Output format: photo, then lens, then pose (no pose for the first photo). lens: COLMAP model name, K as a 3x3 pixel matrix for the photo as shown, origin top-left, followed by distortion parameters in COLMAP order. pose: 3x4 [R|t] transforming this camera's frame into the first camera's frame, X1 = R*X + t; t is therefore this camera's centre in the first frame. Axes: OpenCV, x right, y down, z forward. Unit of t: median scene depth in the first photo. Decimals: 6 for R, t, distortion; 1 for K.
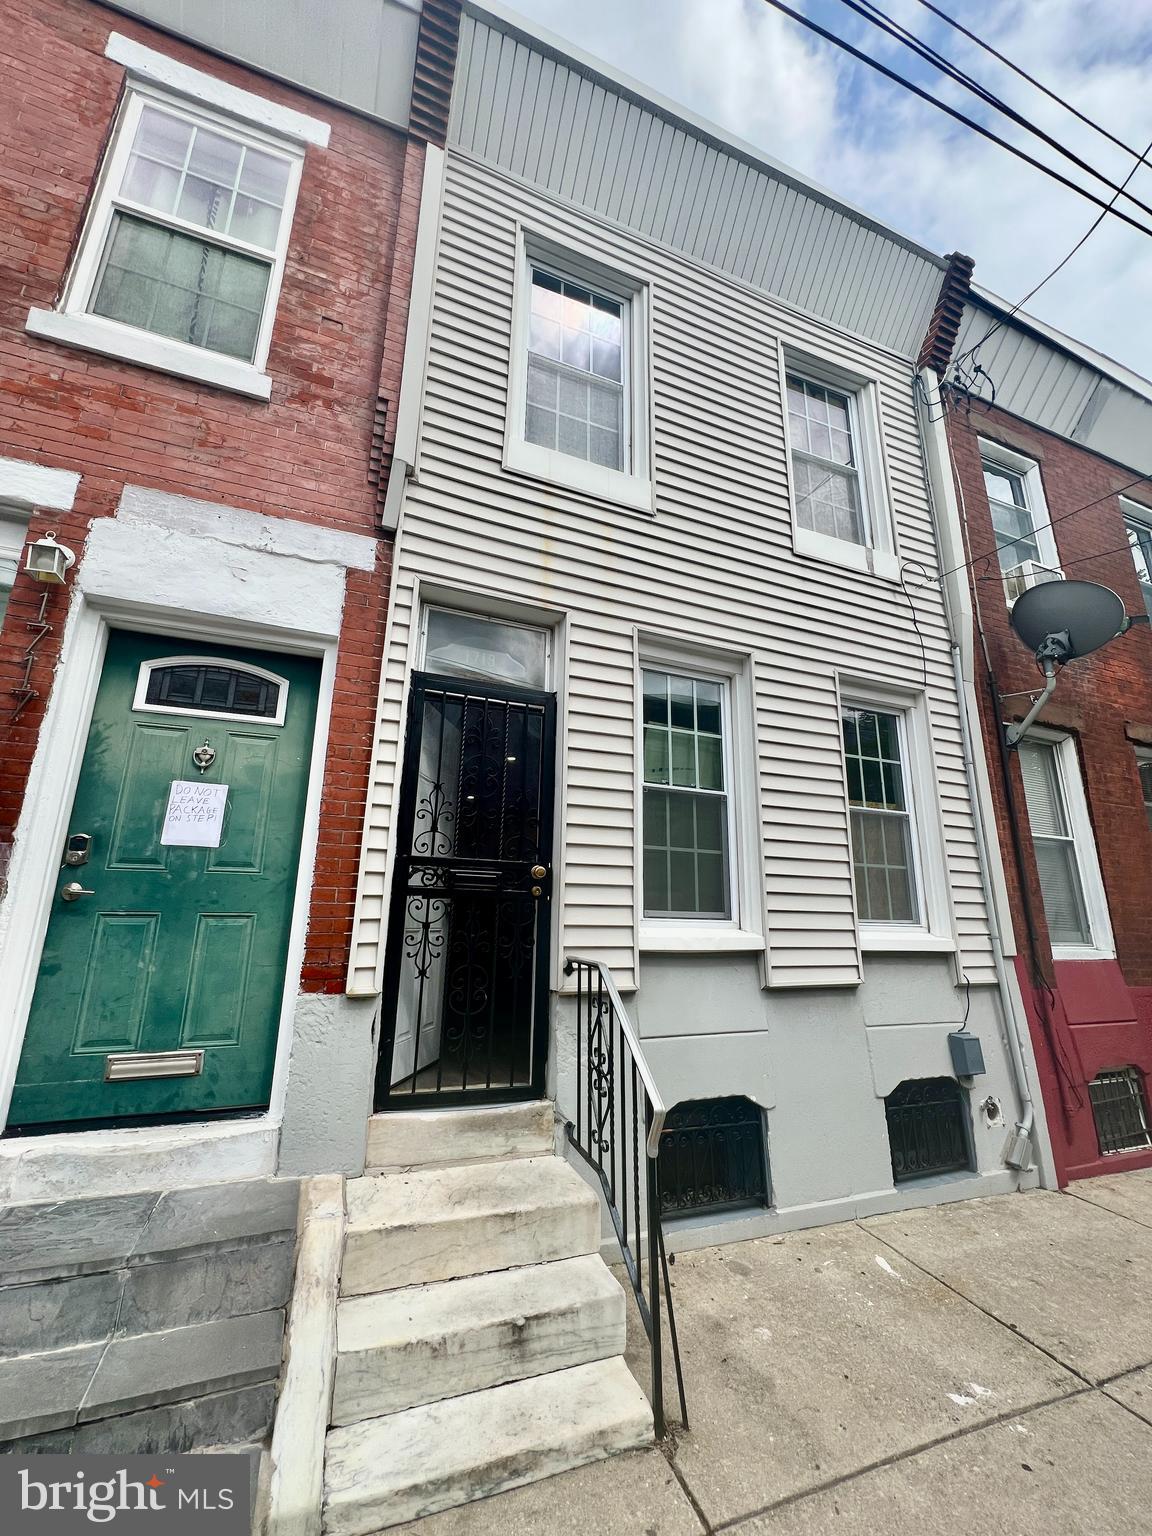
lens RADIAL K [[612.6, 0, 576.0], [0, 612.6, 768.0], [0, 0, 1]] dist [-0.002870, 0.000339]
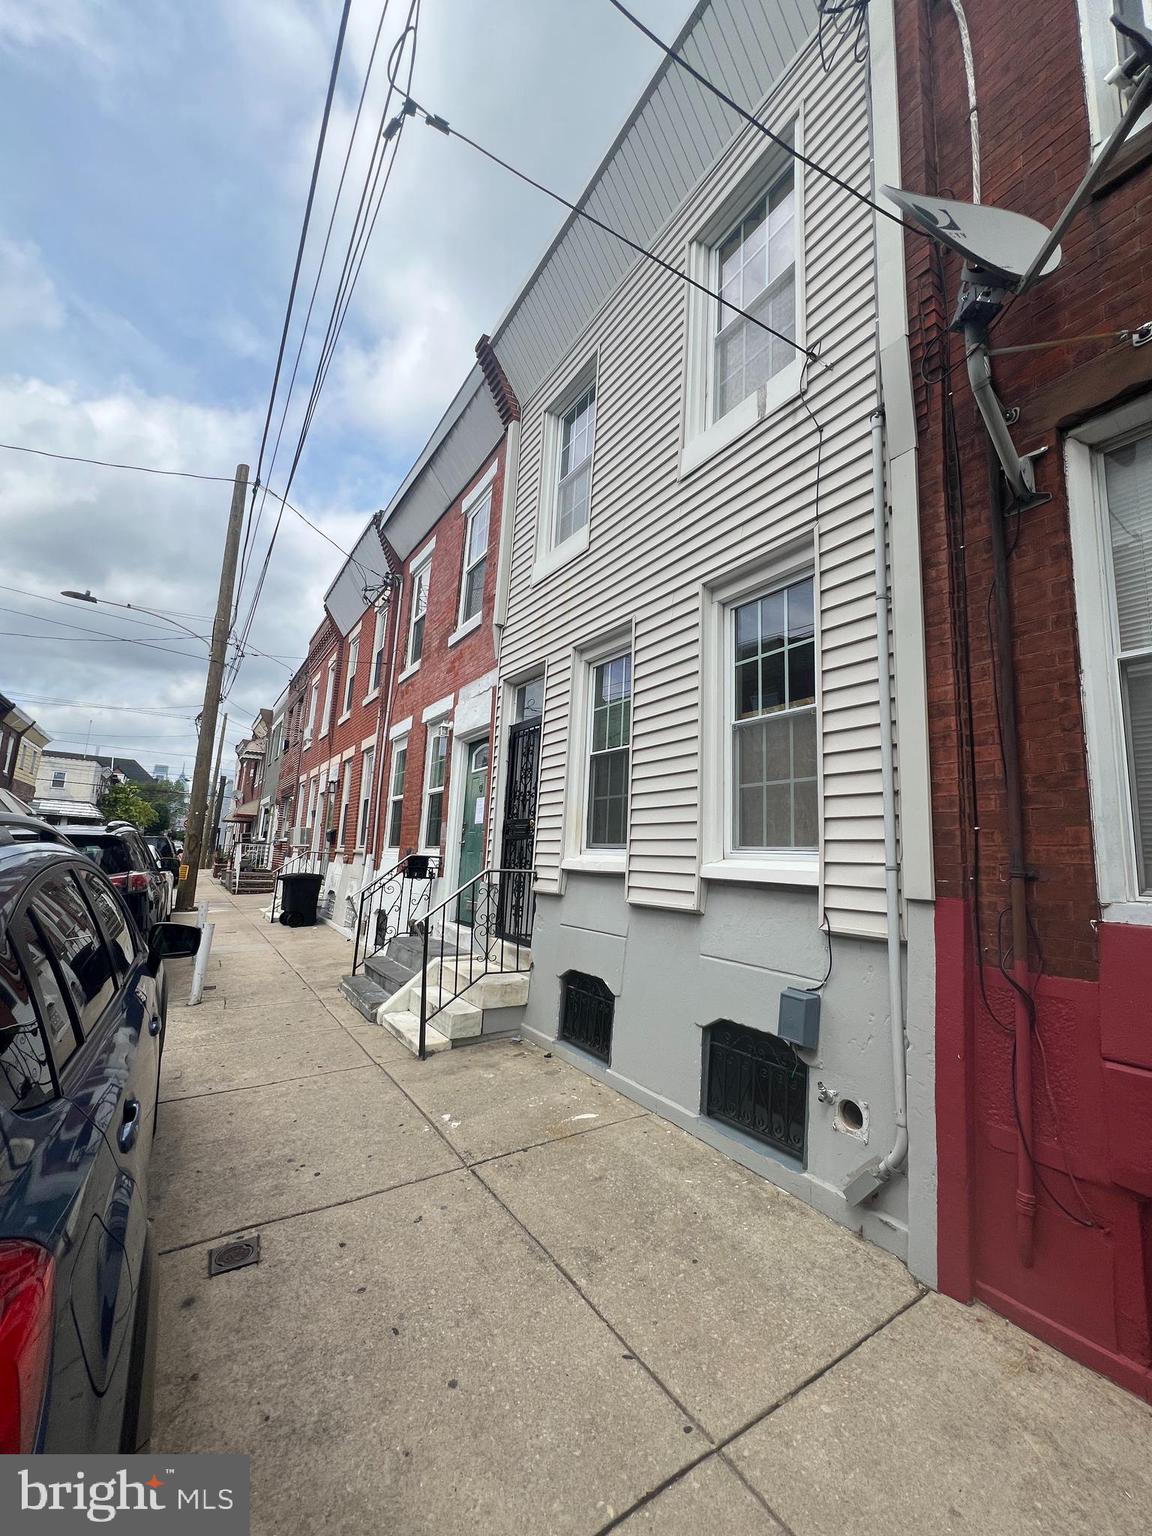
lens RADIAL K [[612.6, 0, 576.0], [0, 612.6, 768.0], [0, 0, 1]] dist [-0.002870, 0.000339]
pose [[0.195186, -0.161044, -0.967454, 1.550527], [0.195992, 0.972935, -0.122415, 0.237188], [0.960984, -0.165720, 0.221467, 0.706685]]
